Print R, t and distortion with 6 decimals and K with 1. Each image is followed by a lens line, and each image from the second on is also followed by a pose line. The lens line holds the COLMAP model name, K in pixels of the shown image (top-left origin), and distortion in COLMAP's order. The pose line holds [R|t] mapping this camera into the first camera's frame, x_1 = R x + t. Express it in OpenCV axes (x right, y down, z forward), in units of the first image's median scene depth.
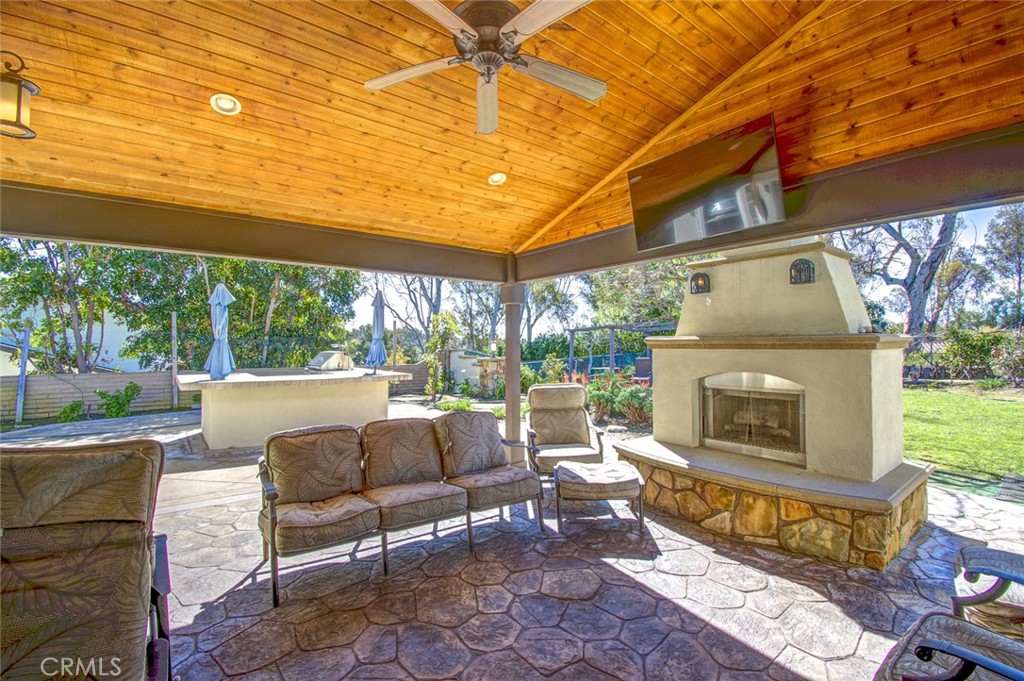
lens RADIAL K [[450.4, 0, 517.0], [0, 450.4, 342.4], [0, 0, 1]] dist [0.001624, -0.013528]
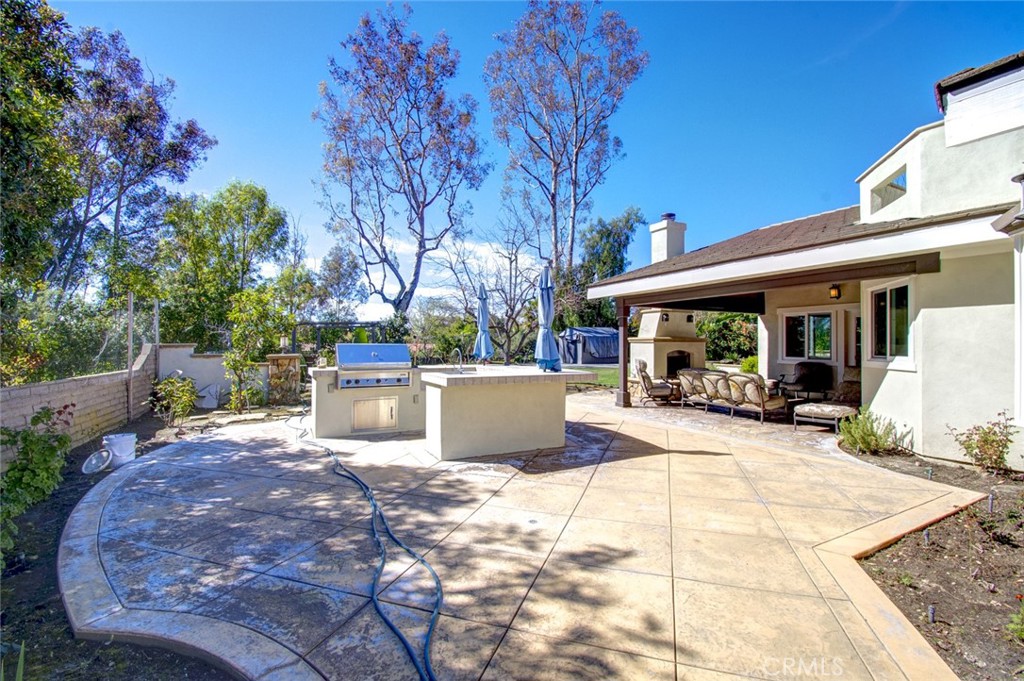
lens RADIAL K [[450.4, 0, 517.0], [0, 450.4, 342.4], [0, 0, 1]] dist [0.001624, -0.013528]
pose [[0.181887, 0.008309, 0.983284, -3.227951], [-0.007168, 0.999949, -0.007124, 0.055816], [-0.983293, -0.005753, 0.181937, 1.872212]]
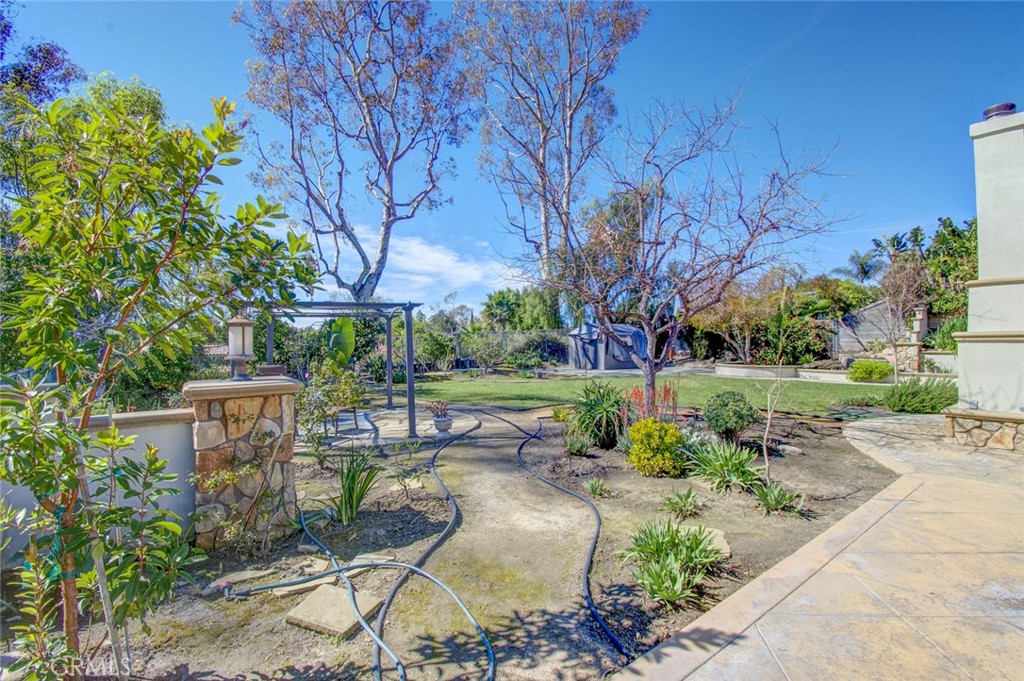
lens RADIAL K [[450.4, 0, 517.0], [0, 450.4, 342.4], [0, 0, 1]] dist [0.001624, -0.013528]
pose [[0.008132, 0.007765, 0.999937, -1.367348], [-0.005402, 0.999956, -0.007721, 0.041408], [-0.999952, -0.005338, 0.008174, 3.481286]]
